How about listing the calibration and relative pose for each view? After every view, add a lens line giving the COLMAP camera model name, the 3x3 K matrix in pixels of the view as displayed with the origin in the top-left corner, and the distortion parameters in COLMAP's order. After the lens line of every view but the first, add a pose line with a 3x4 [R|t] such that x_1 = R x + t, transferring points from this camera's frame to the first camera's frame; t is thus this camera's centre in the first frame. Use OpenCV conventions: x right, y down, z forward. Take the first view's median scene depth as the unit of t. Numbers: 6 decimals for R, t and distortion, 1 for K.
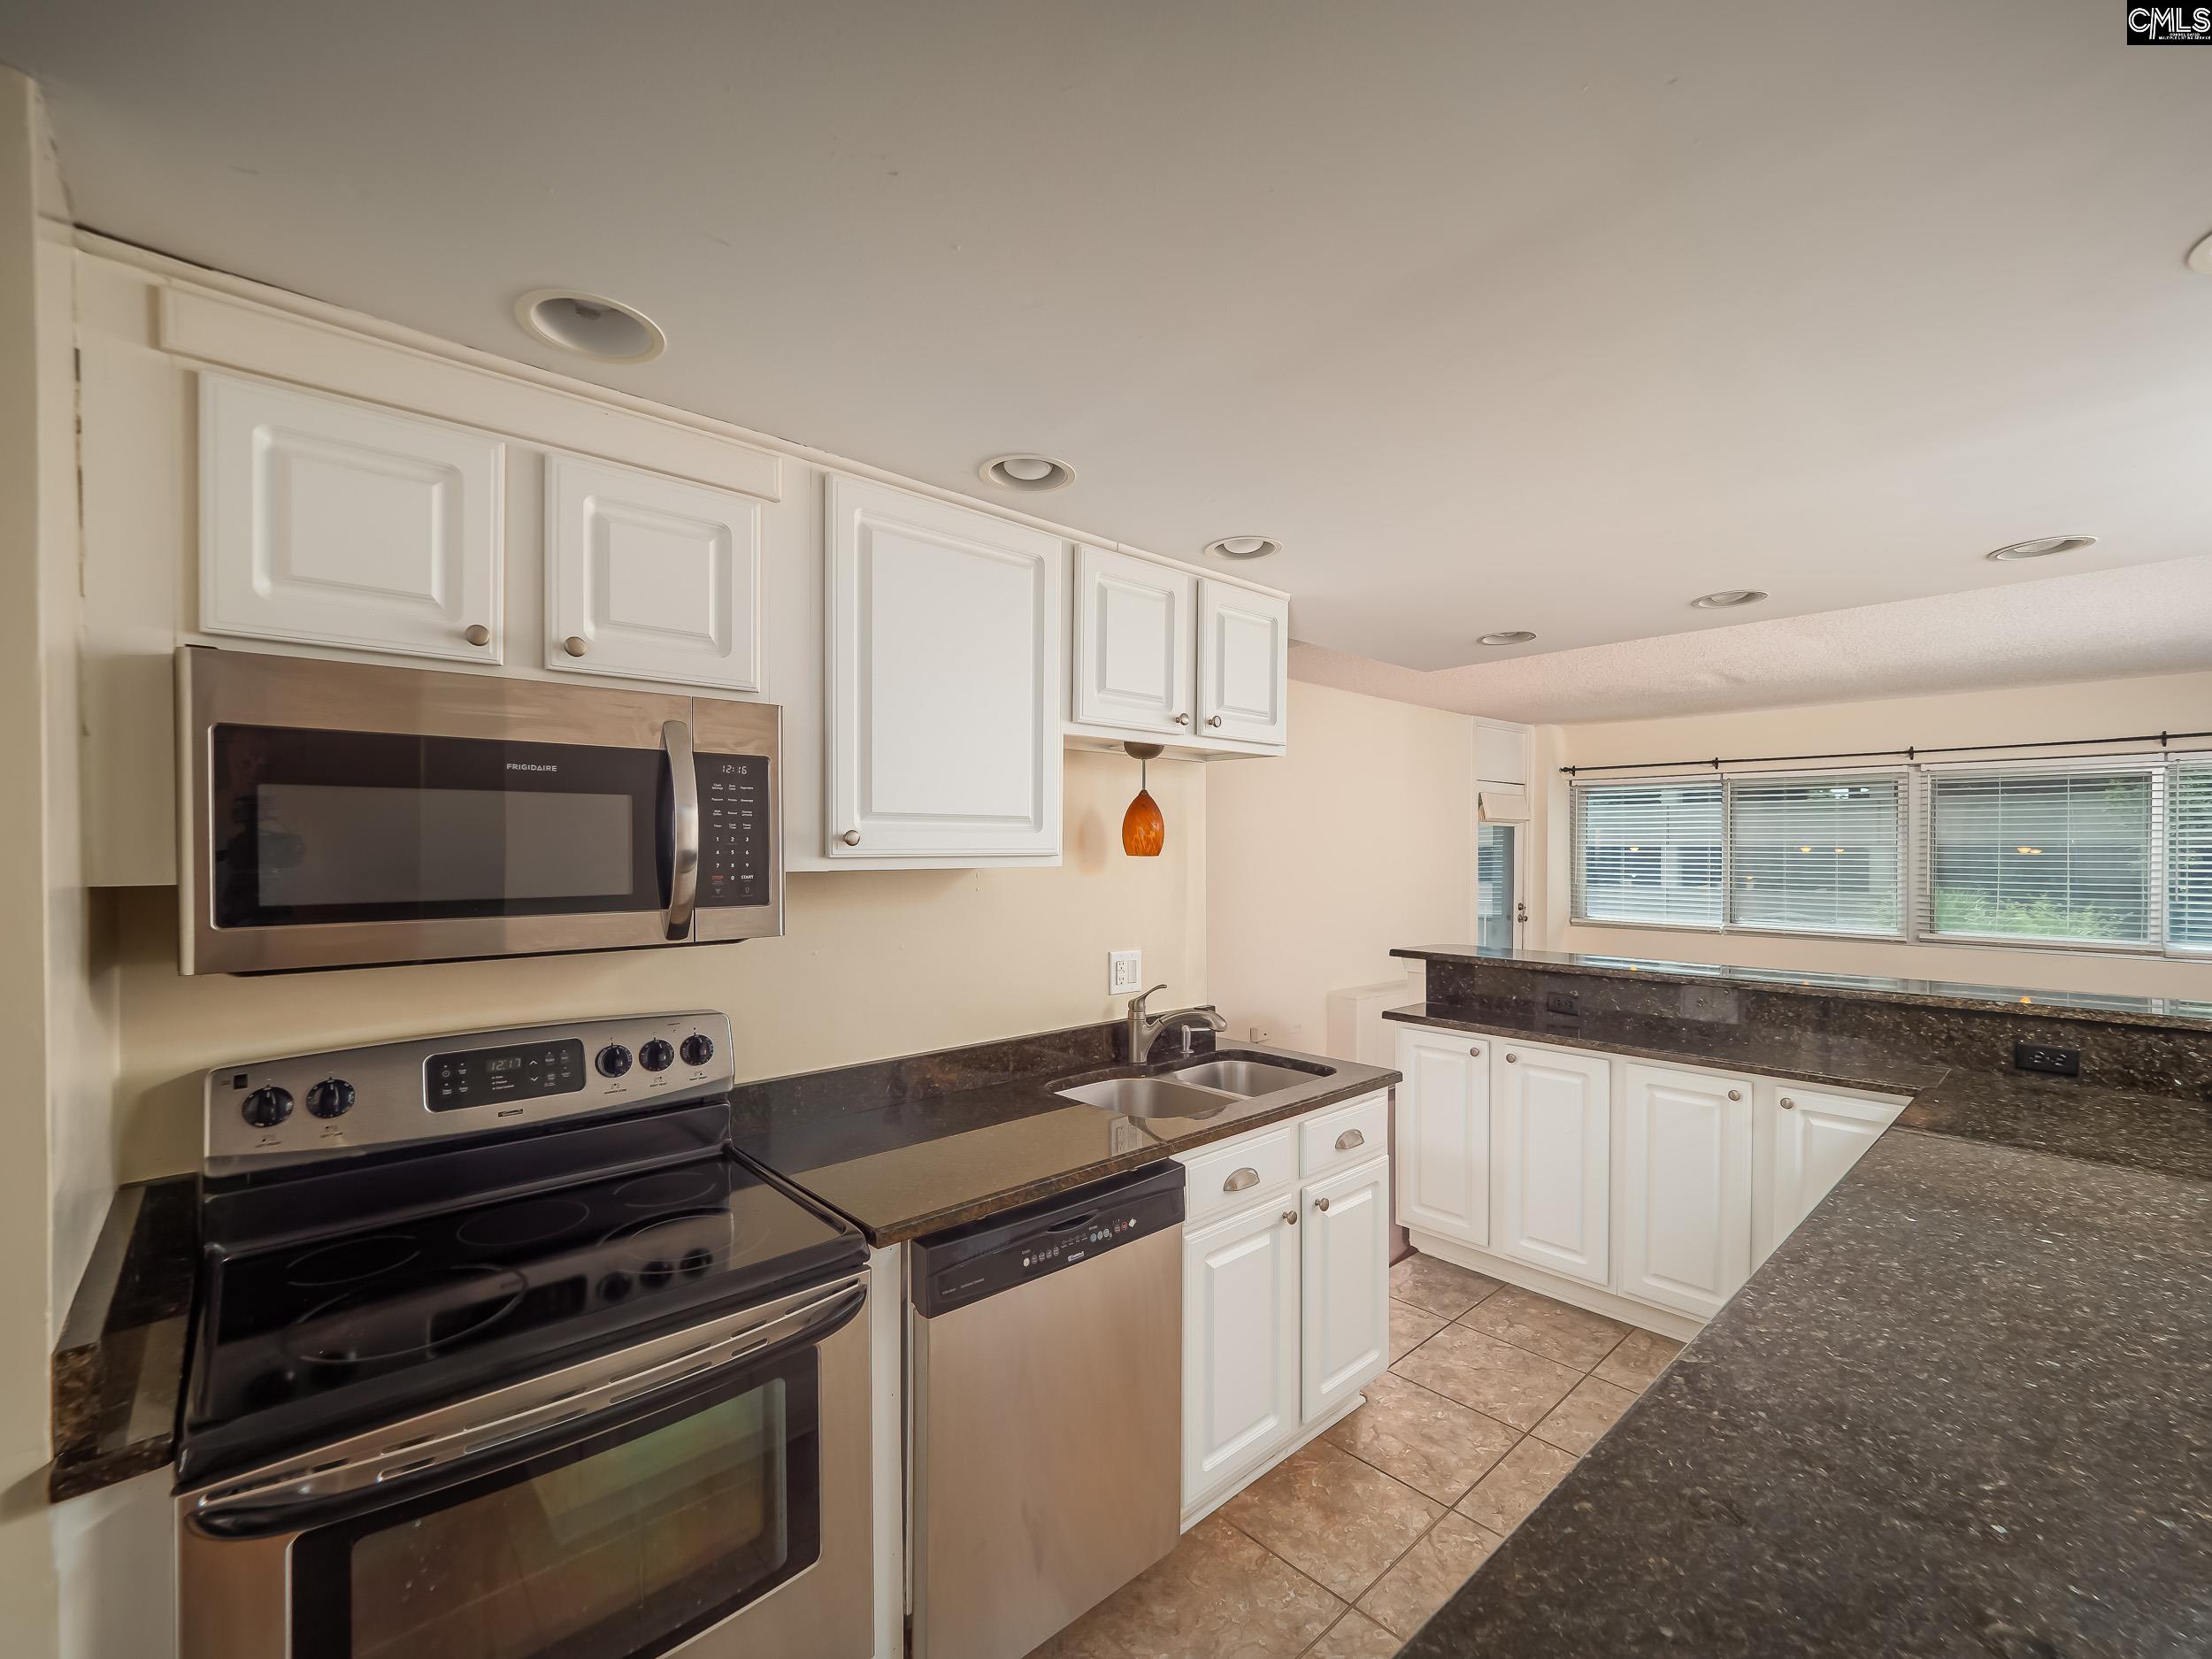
lens RADIAL K [[932.6, 0, 1100.2], [0, 932.6, 864.7], [0, 0, 1]] dist [0.001671, -0.007336]
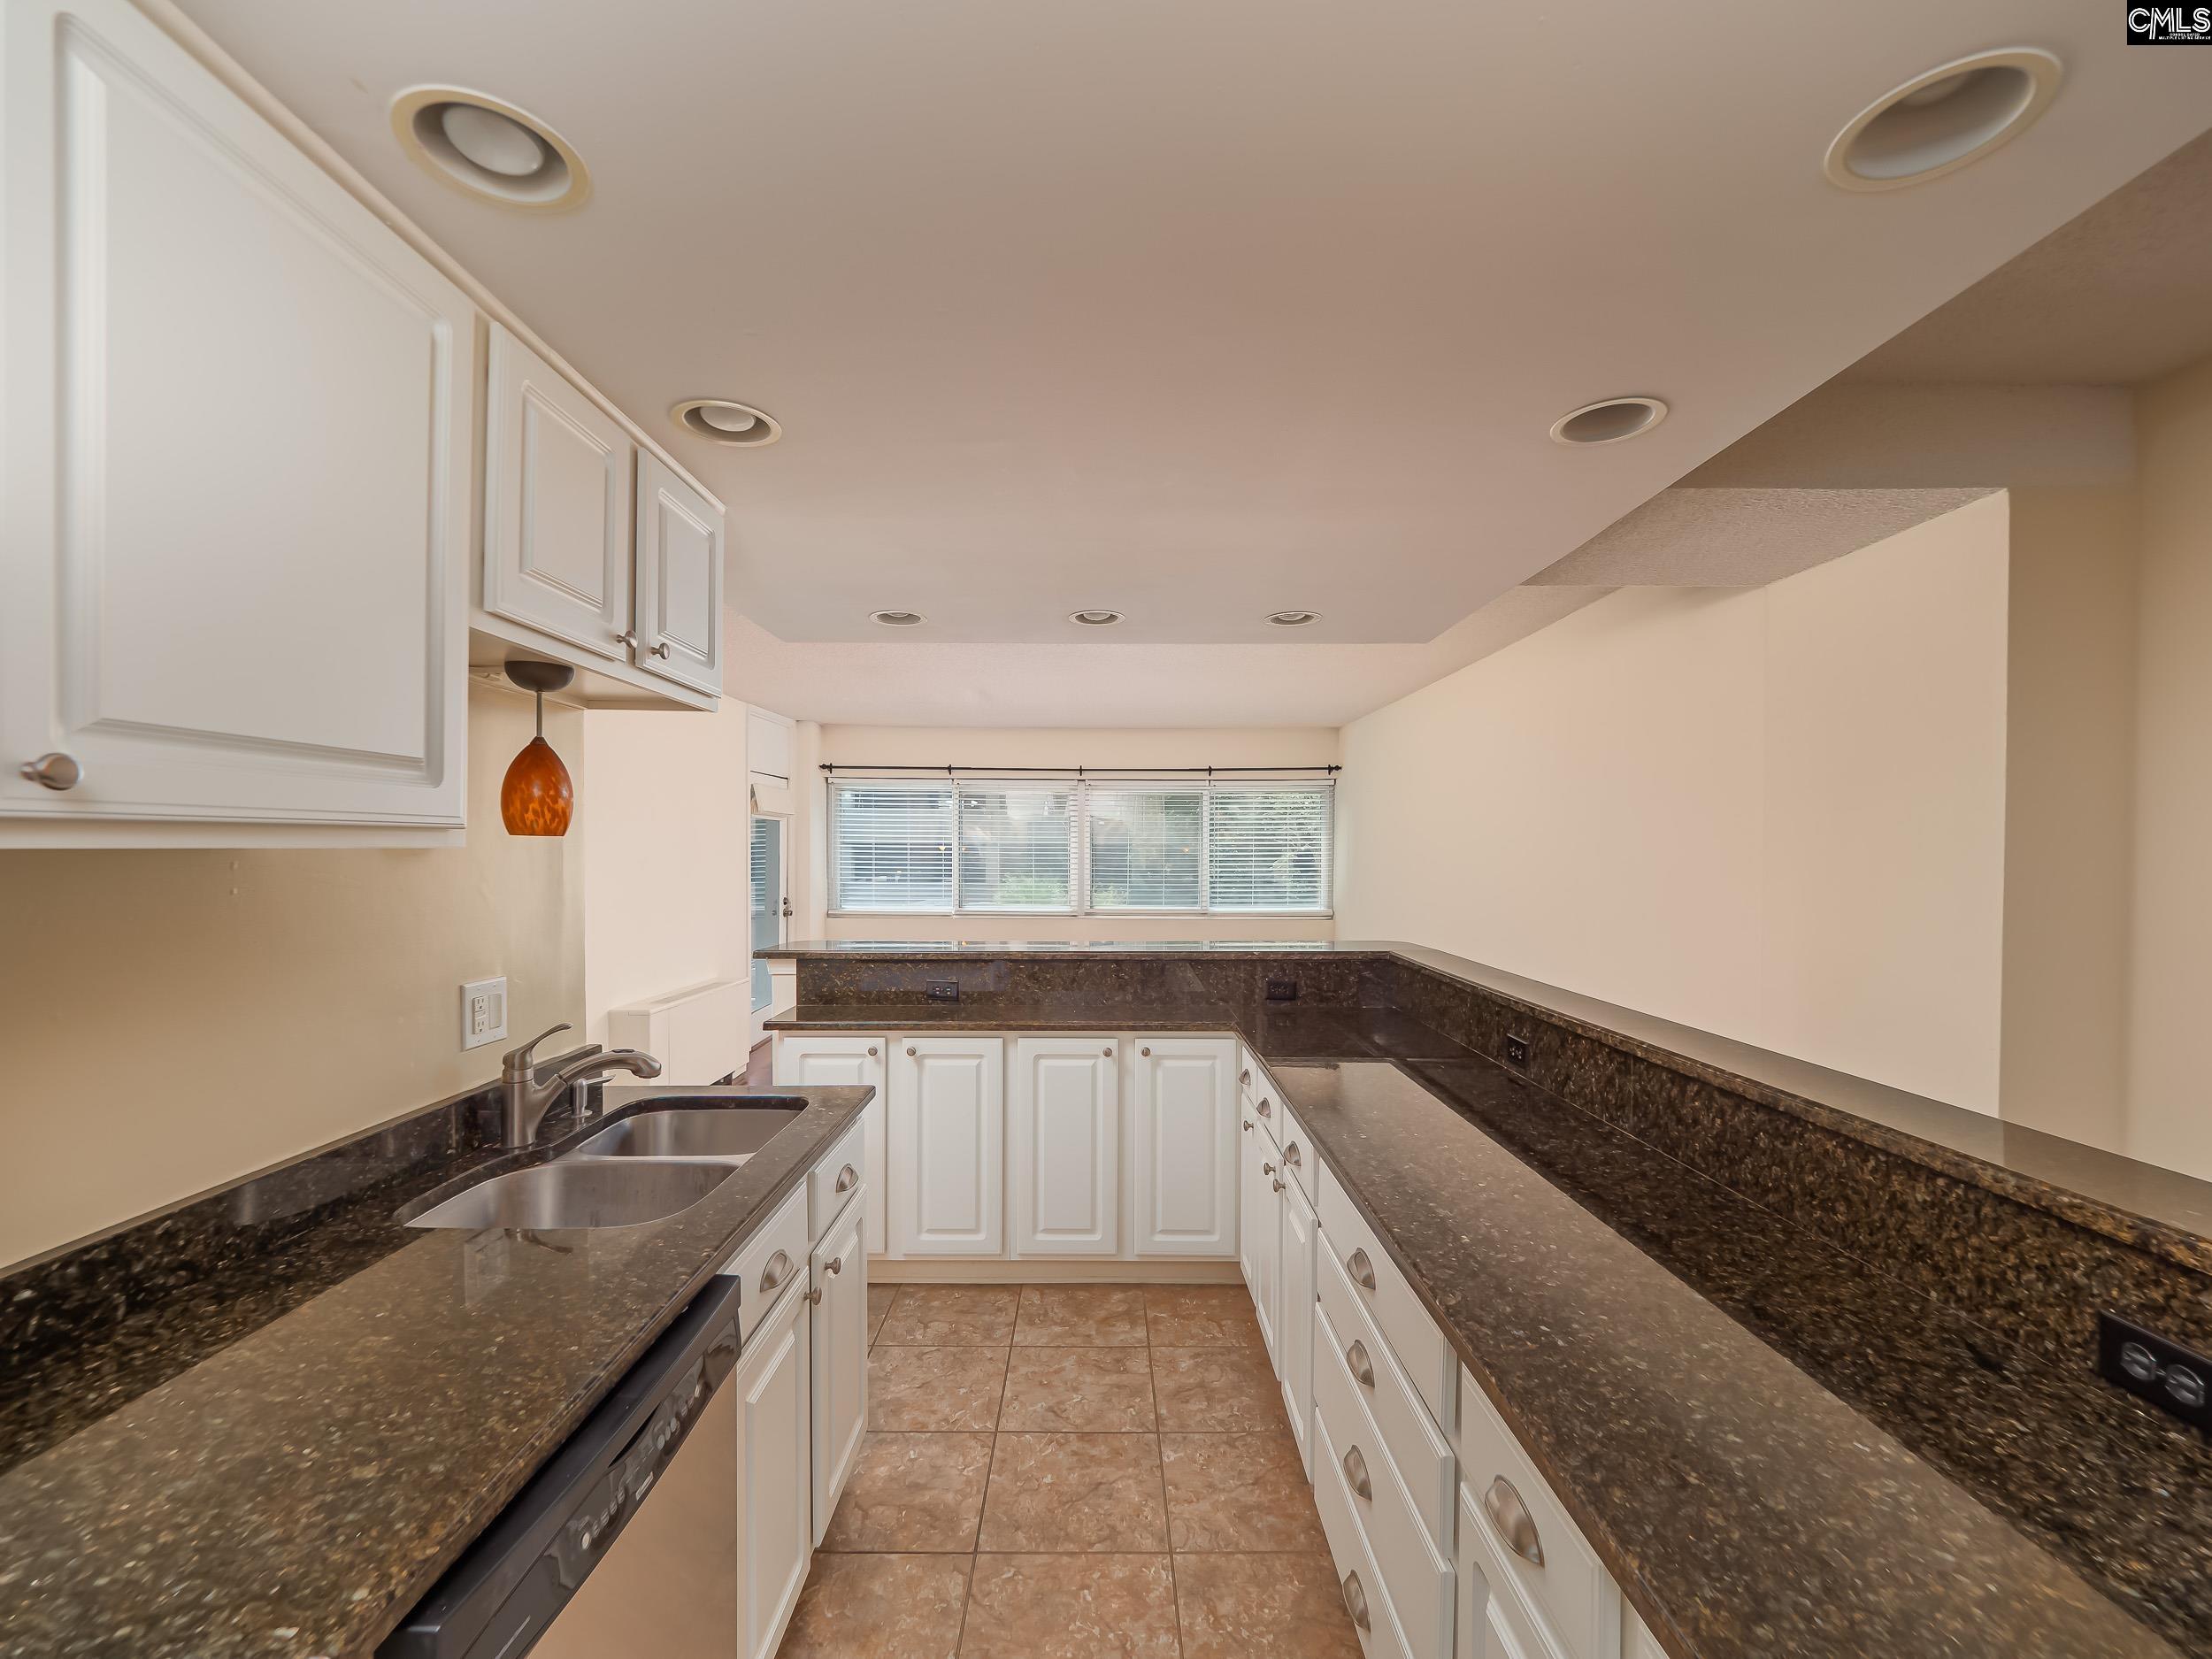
lens RADIAL K [[932.6, 0, 1100.2], [0, 932.6, 864.7], [0, 0, 1]] dist [0.001671, -0.007336]
pose [[0.673488, -0.010098, 0.739129, -0.177269], [0.009286, 0.999943, 0.005200, 0.011733], [-0.739139, 0.003362, 0.673544, 0.248586]]
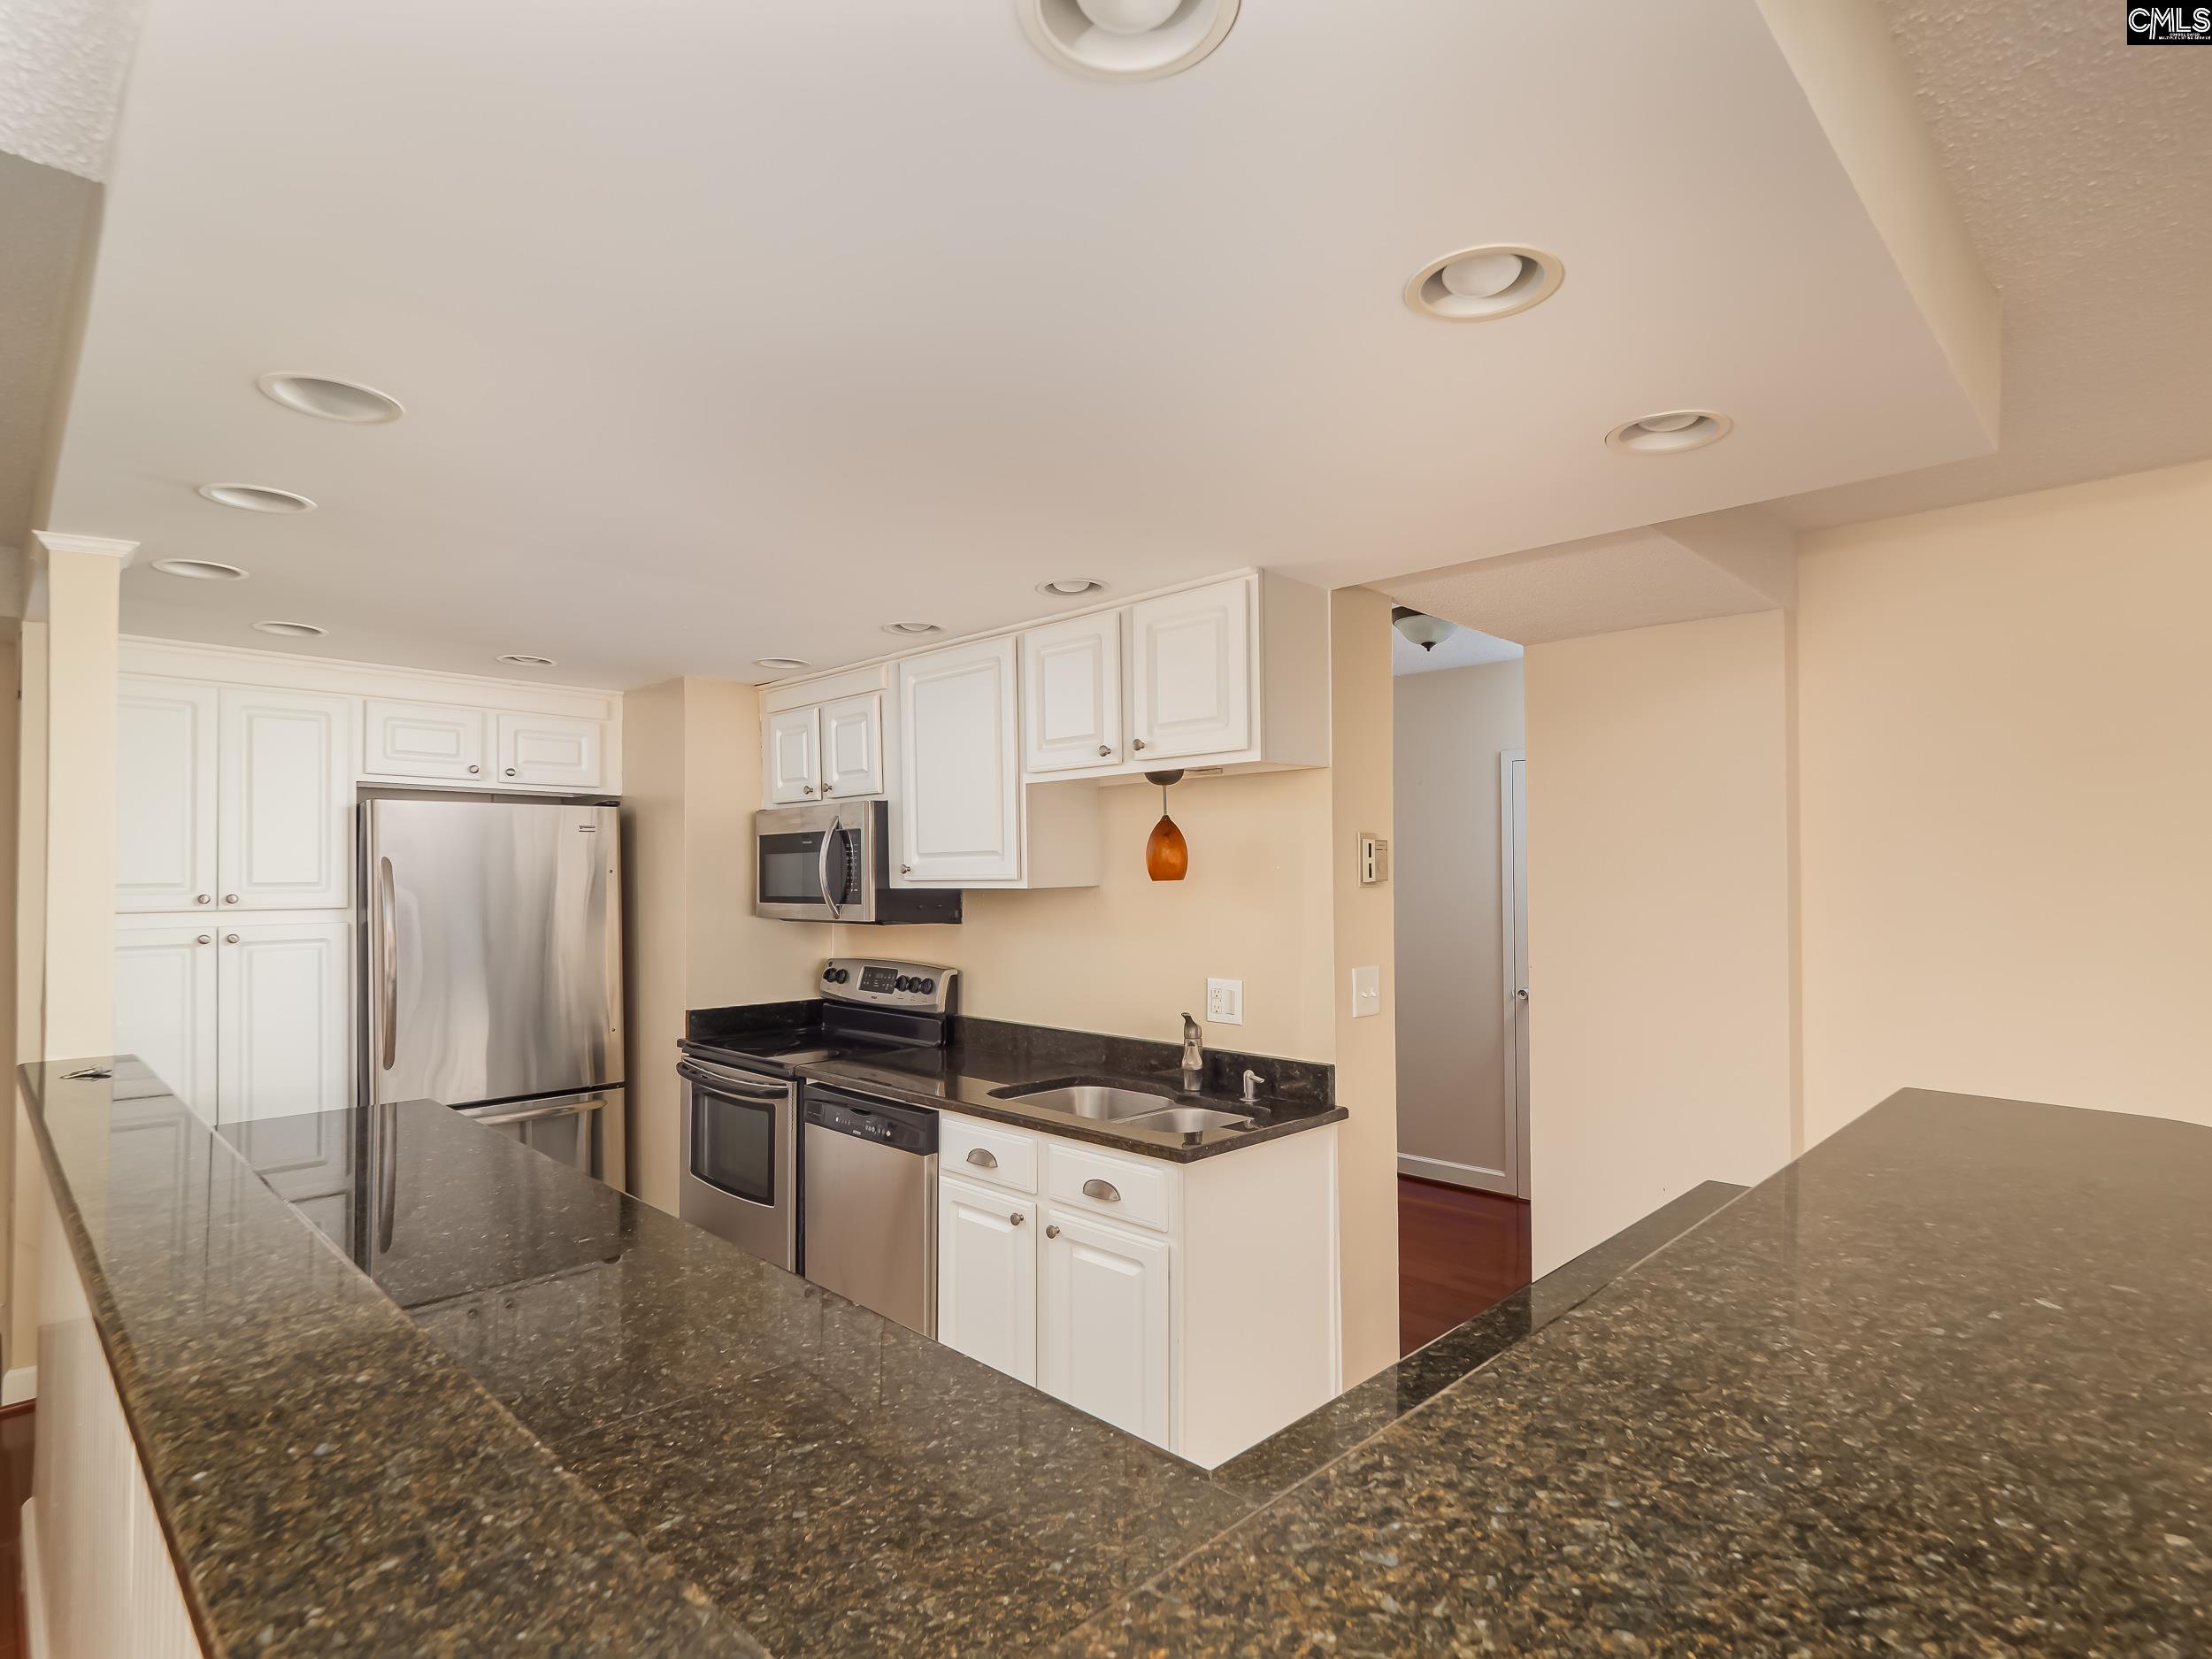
lens RADIAL K [[1123.7, 0, 1111.8], [0, 1123.7, 875.1], [0, 0, 1]] dist [0.000800, 0.000022]
pose [[0.058391, -0.014362, -0.998190, 1.261225], [-0.024417, 0.999577, -0.015810, 0.005235], [0.997995, 0.025296, 0.058016, 0.870103]]
